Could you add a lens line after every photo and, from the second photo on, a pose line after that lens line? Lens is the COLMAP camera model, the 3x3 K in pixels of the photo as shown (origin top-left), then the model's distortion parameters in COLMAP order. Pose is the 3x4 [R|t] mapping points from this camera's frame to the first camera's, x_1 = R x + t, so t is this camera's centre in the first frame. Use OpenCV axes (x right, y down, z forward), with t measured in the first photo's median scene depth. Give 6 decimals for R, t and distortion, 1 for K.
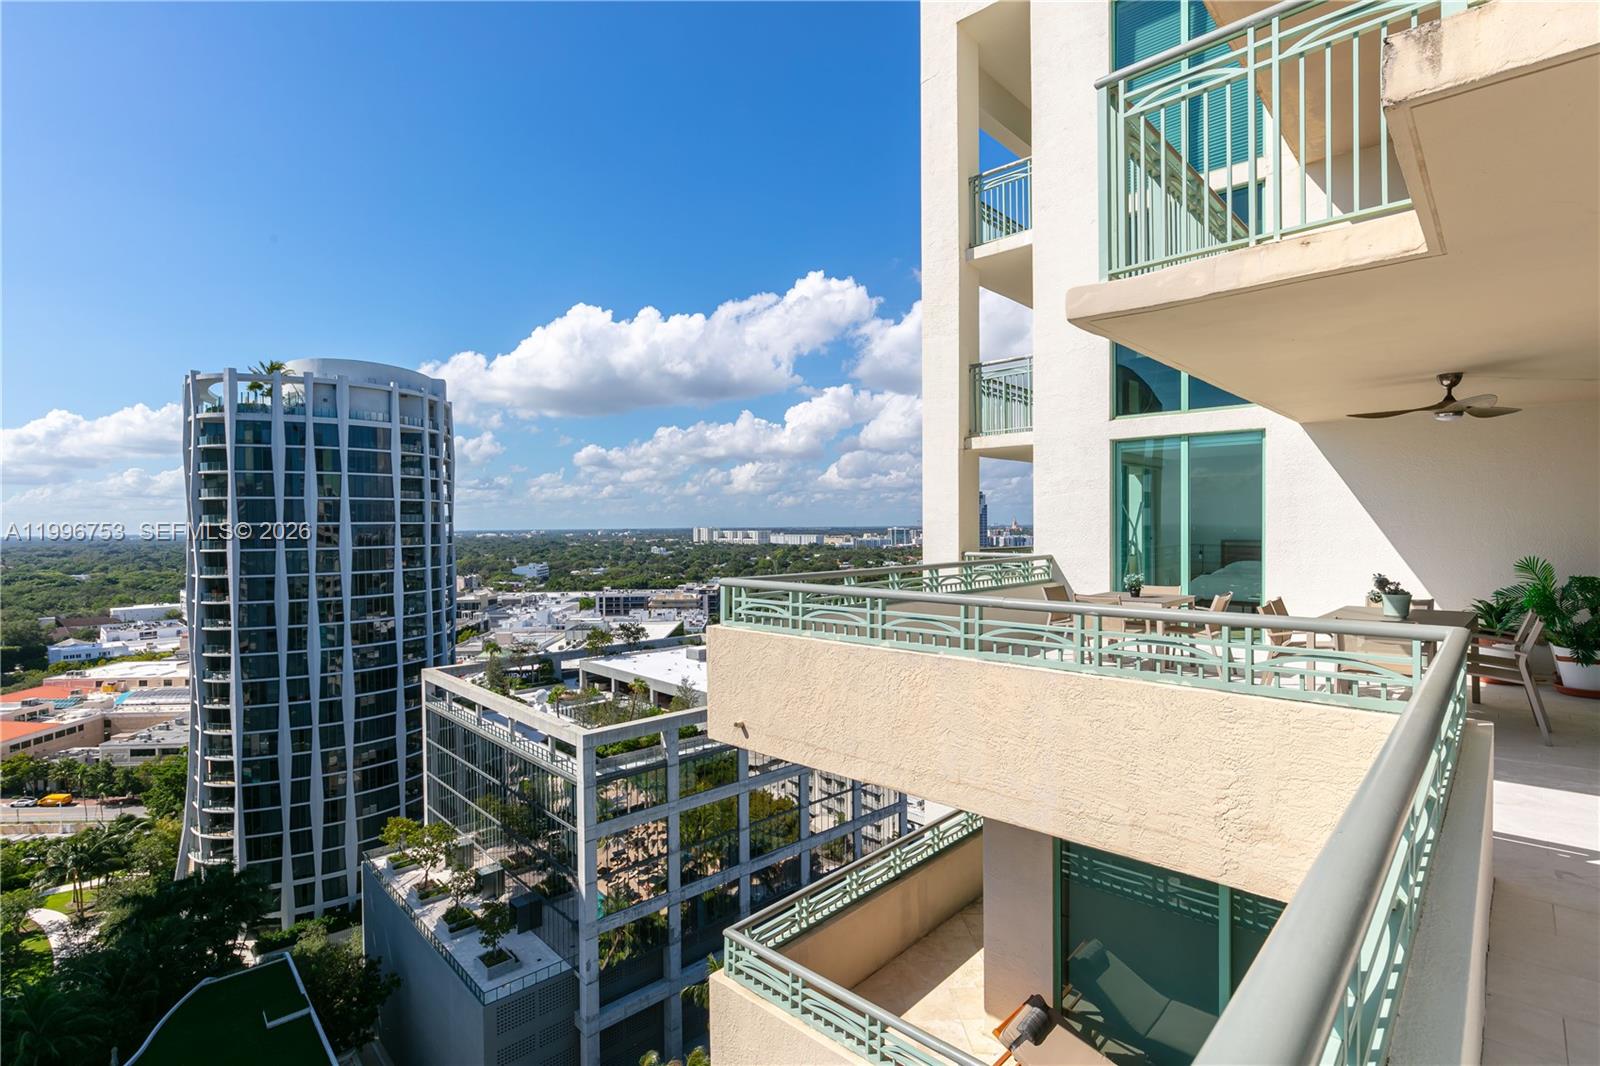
lens RADIAL K [[771.4, 0, 794.4], [0, 771.4, 531.5], [0, 0, 1]] dist [-0.002439, 0.001903]
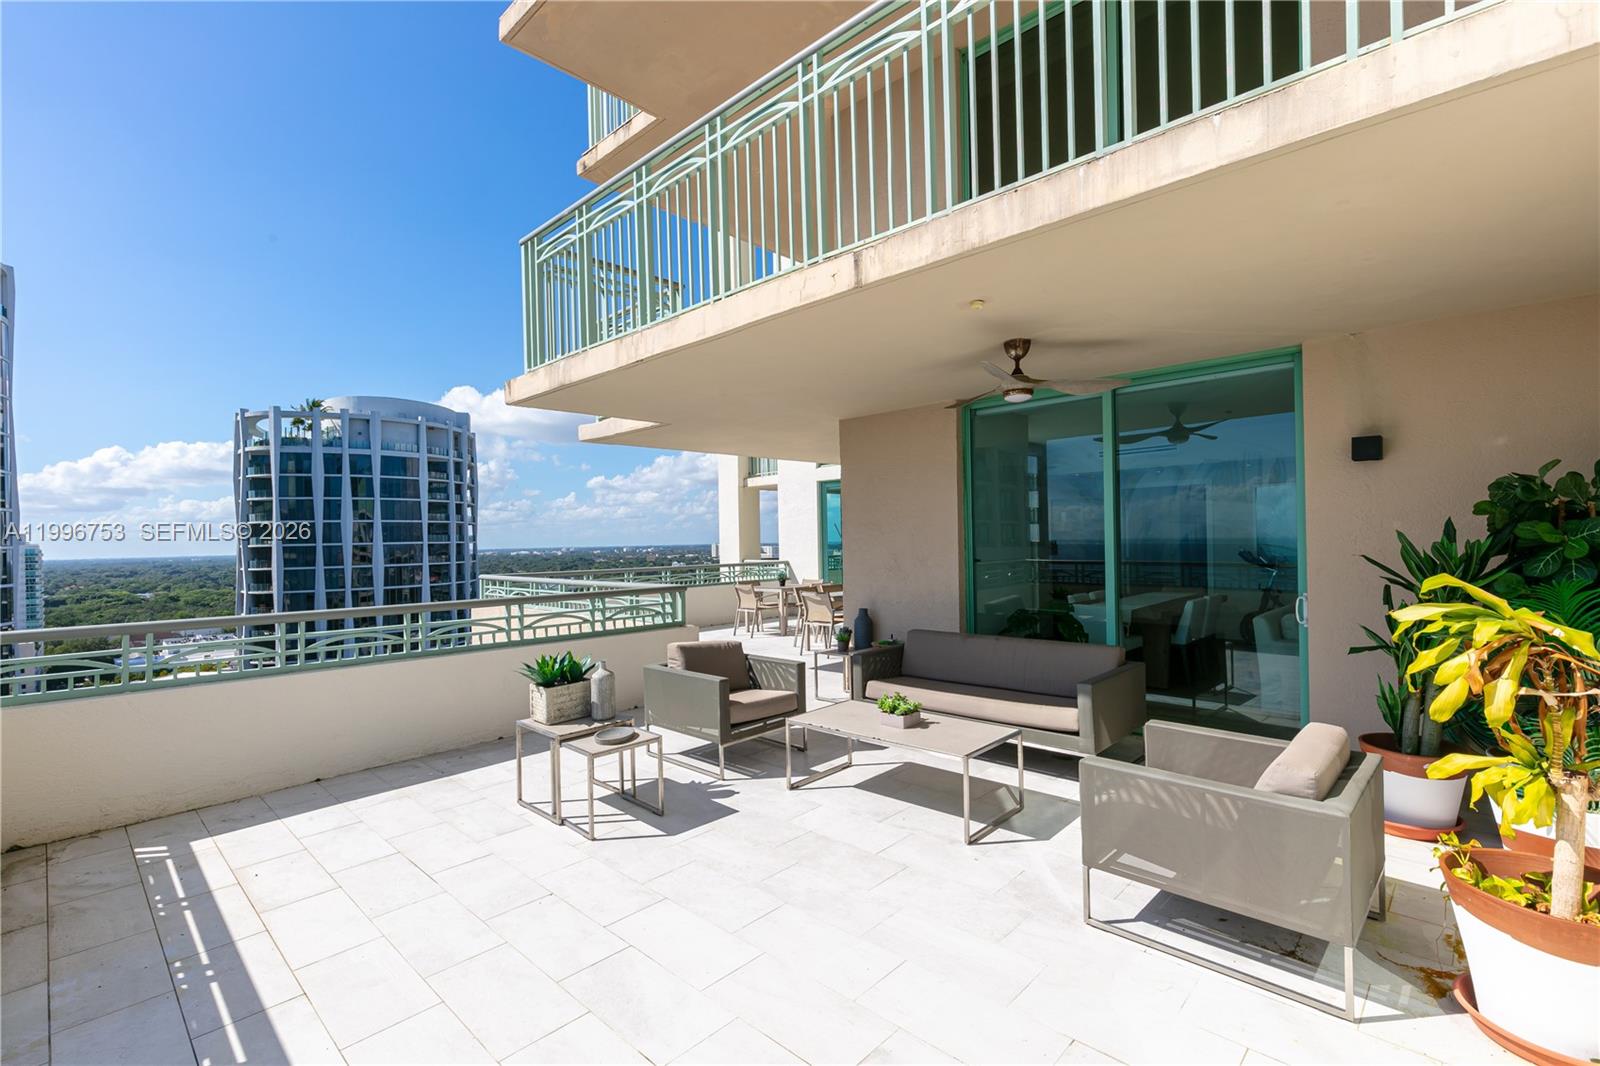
lens RADIAL K [[722.7, 0, 792.7], [0, 722.7, 534.1], [0, 0, 1]] dist [0.007661, -0.001371]
pose [[0.999721, -0.012064, -0.020330, 0.038126], [0.011723, 0.999790, -0.016829, 0.000457], [0.020529, 0.016586, 0.999652, -0.034267]]
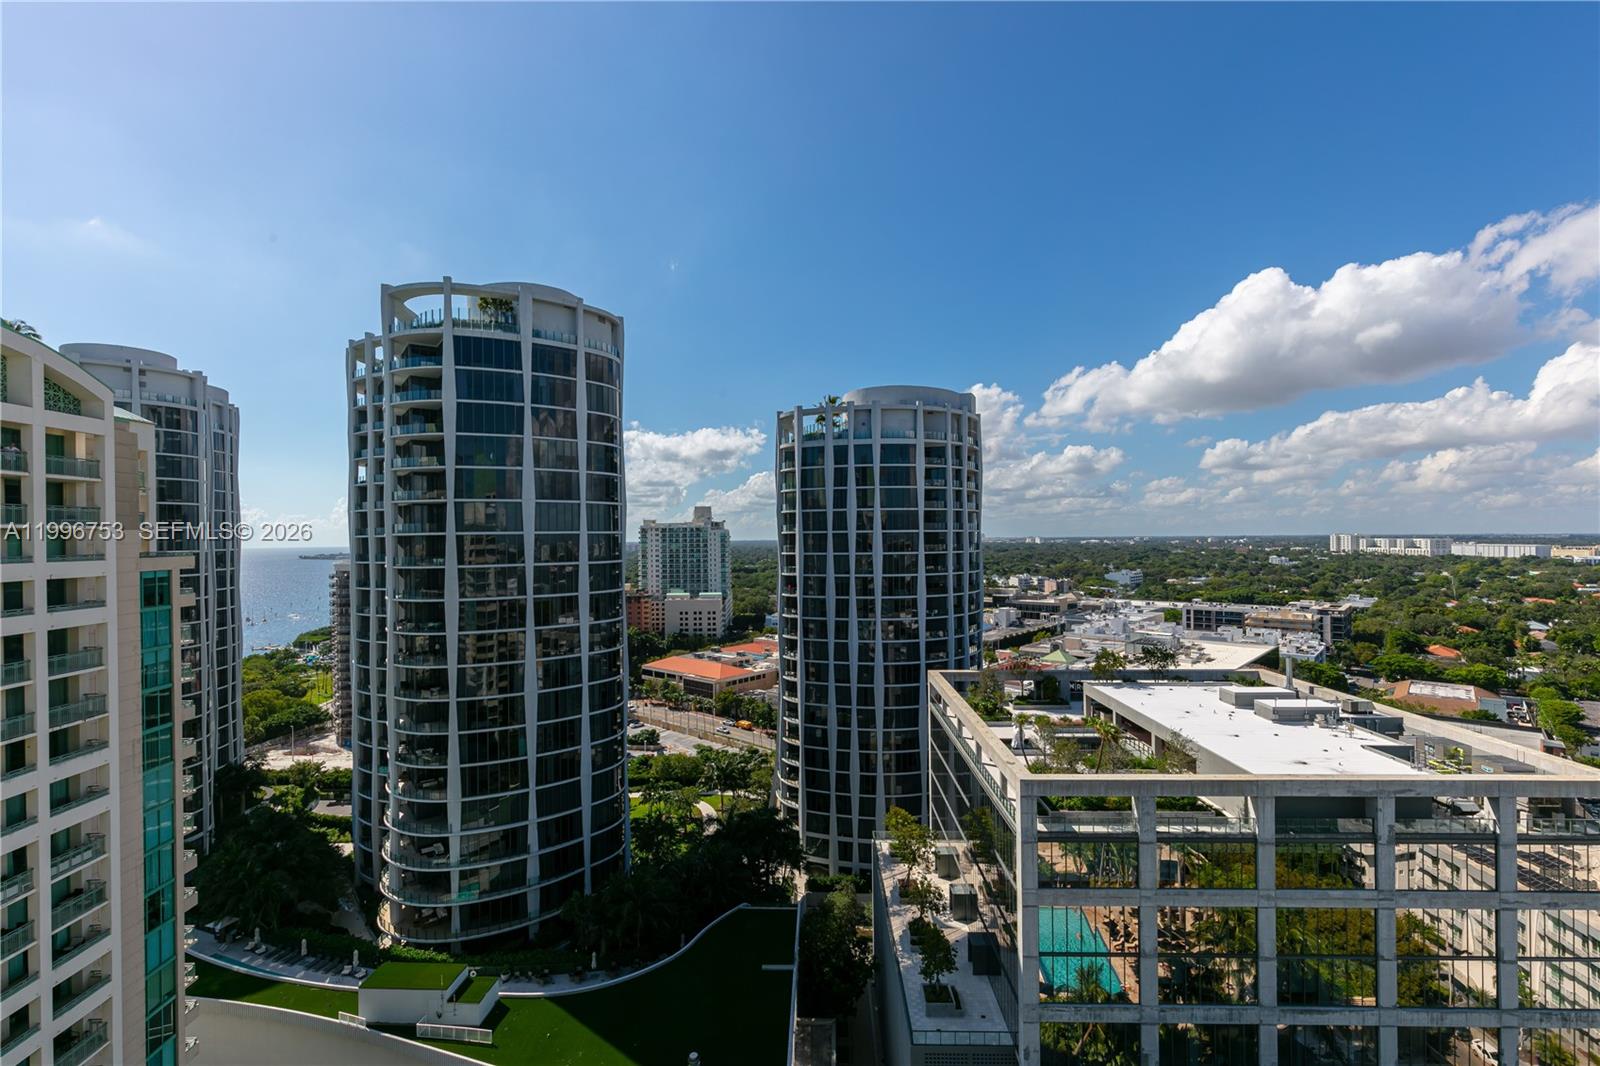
lens RADIAL K [[722.7, 0, 796.5], [0, 722.7, 535.1], [0, 0, 1]] dist [0.007661, -0.001371]
pose [[0.718509, 0.002453, -0.695514, 0.067409], [-0.005008, 0.999986, -0.001647, -0.002817], [0.695500, 0.004667, 0.718511, 0.159140]]
